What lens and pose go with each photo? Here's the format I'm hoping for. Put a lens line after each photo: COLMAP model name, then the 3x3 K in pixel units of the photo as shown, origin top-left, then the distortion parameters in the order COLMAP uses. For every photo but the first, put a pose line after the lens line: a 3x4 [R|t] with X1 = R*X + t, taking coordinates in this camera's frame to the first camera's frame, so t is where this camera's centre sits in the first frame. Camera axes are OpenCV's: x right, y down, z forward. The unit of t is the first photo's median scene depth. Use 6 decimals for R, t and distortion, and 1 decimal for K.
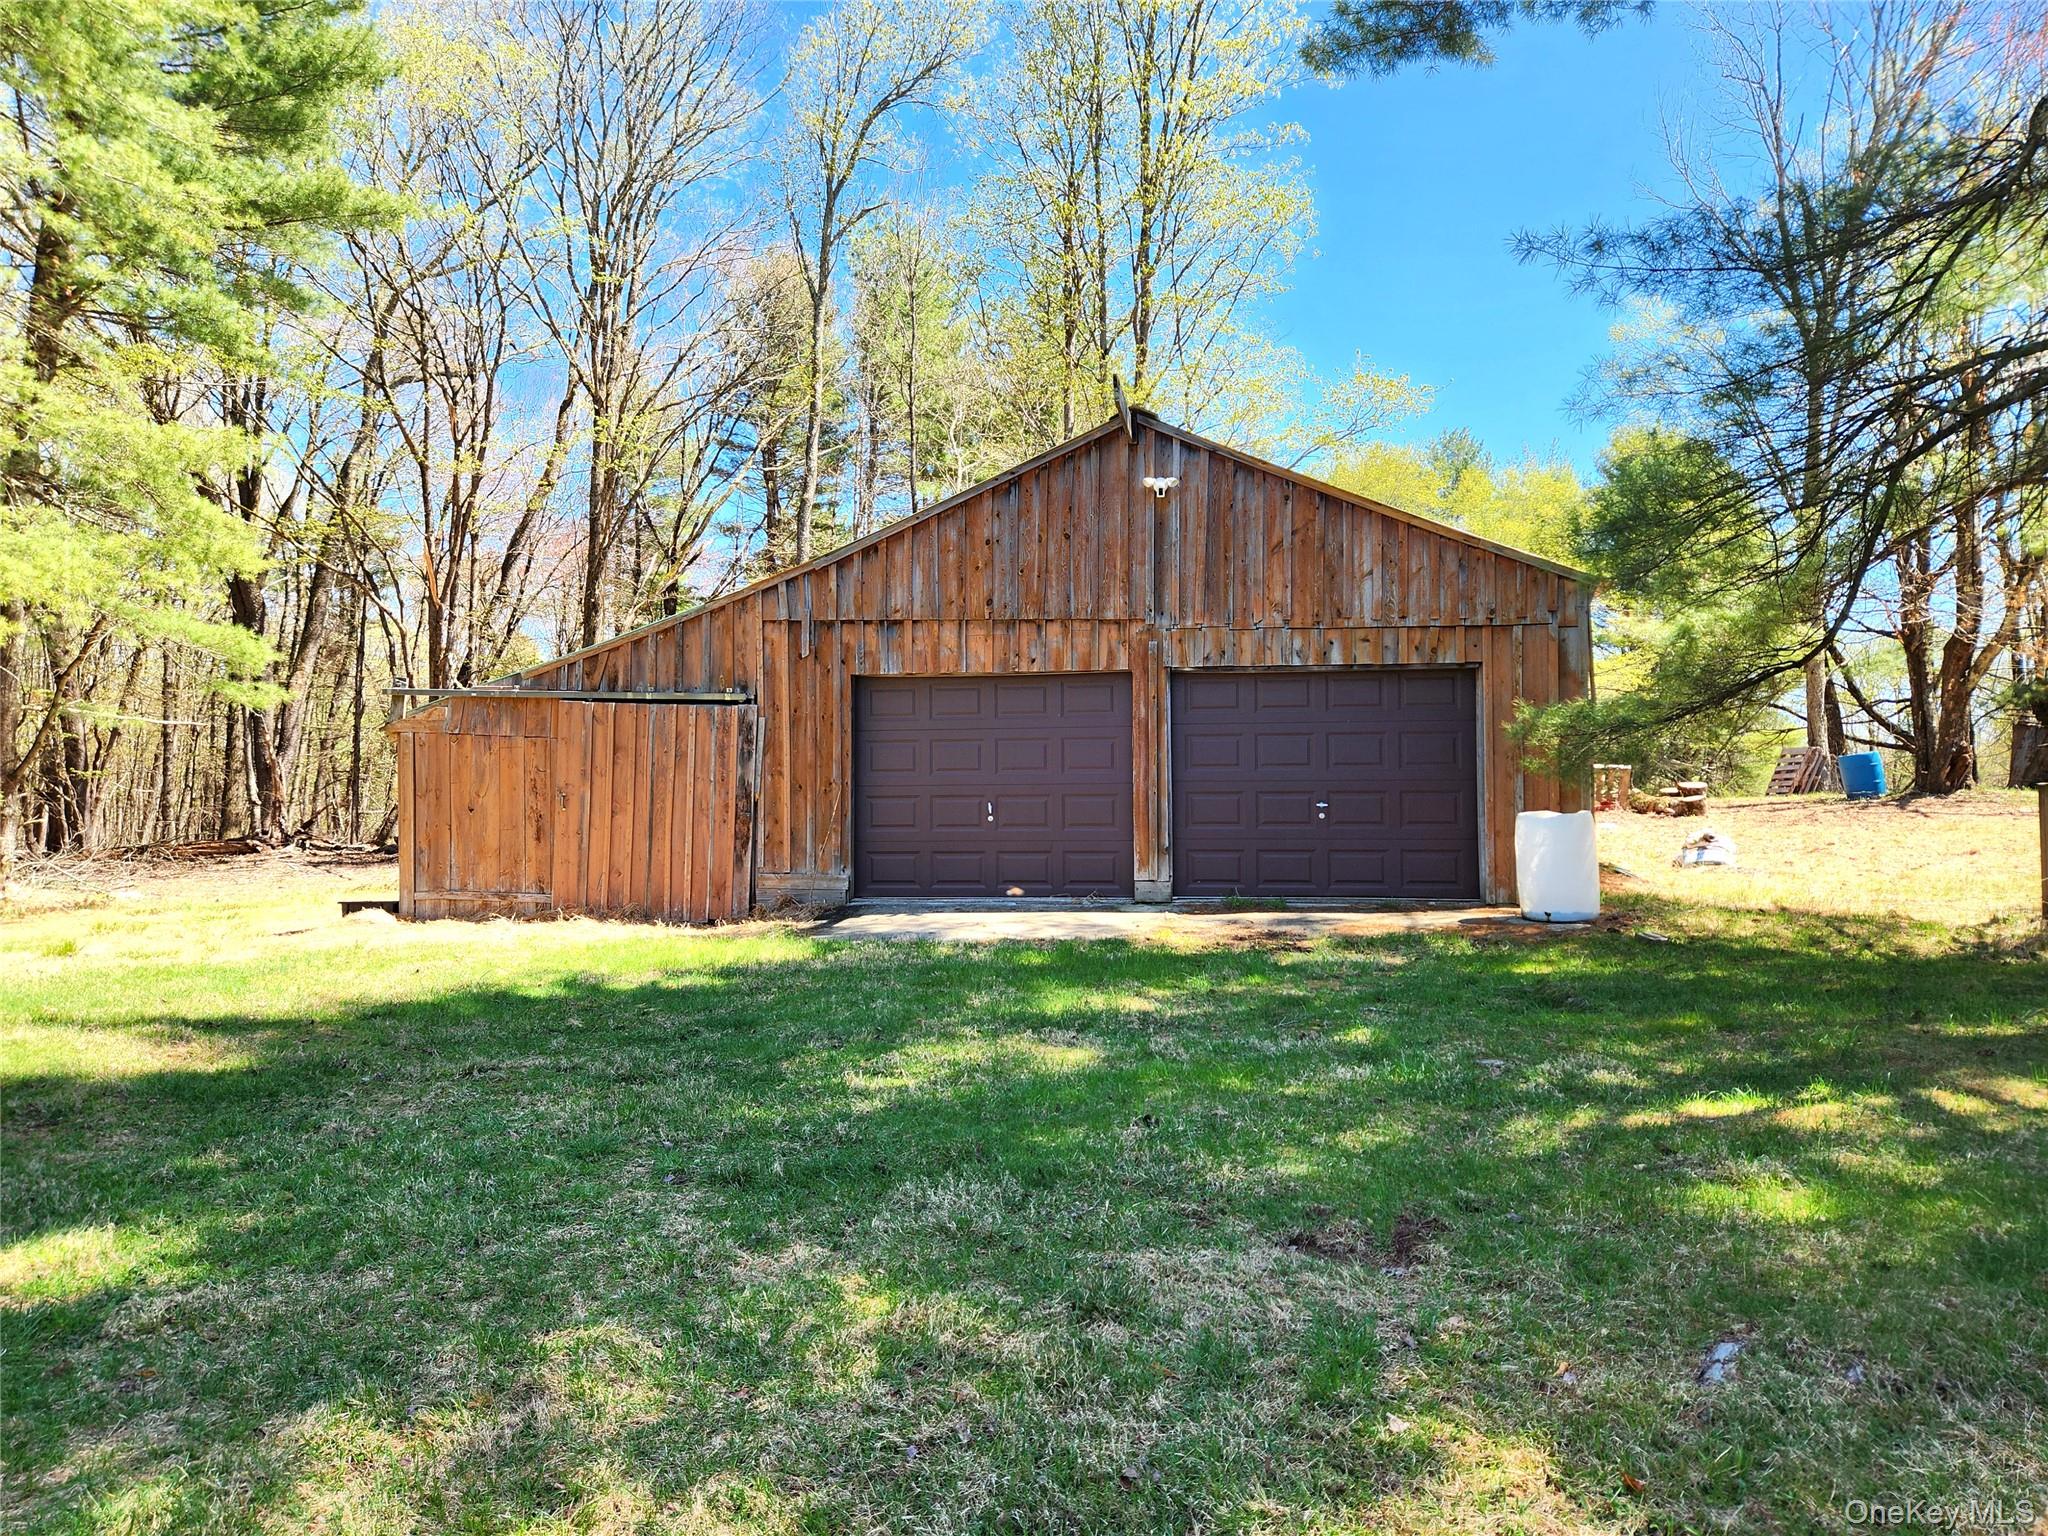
lens RADIAL K [[1351.2, 0, 1024.0], [0, 1351.2, 768.0], [0, 0, 1]] dist [0.073017, -0.000721]
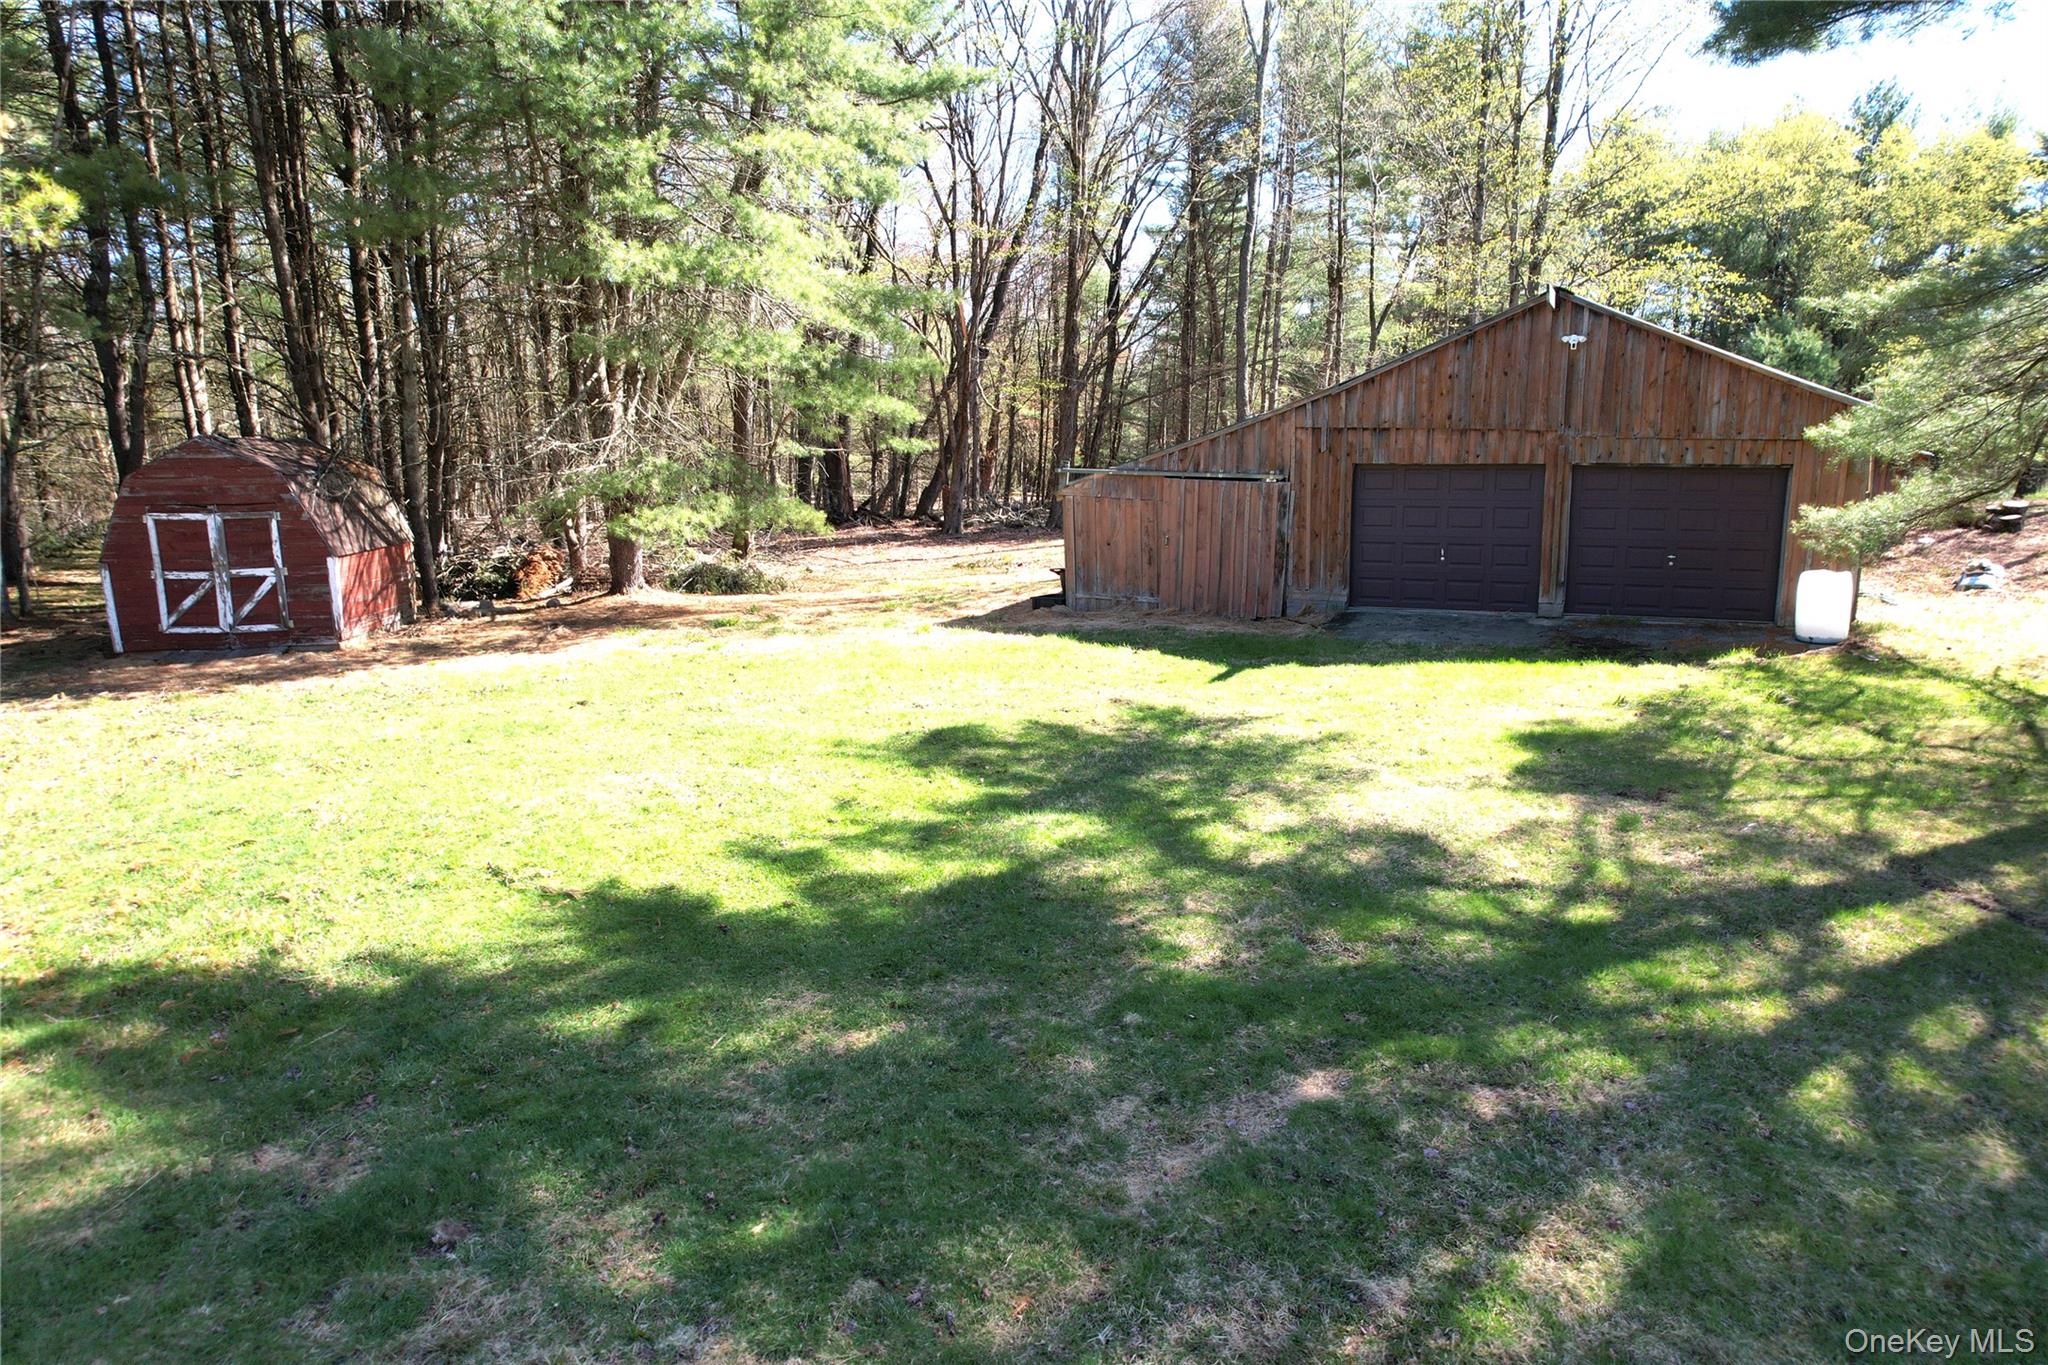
lens RADIAL K [[1460.1, 0, 1024.0], [0, 1460.1, 682.5], [0, 0, 1]] dist [0.003663, 0.000733]
pose [[0.974925, 0.036399, -0.219535, -0.120883], [0.007730, 0.980398, 0.196877, -0.157405], [0.222398, -0.193637, 0.955533, -0.735787]]
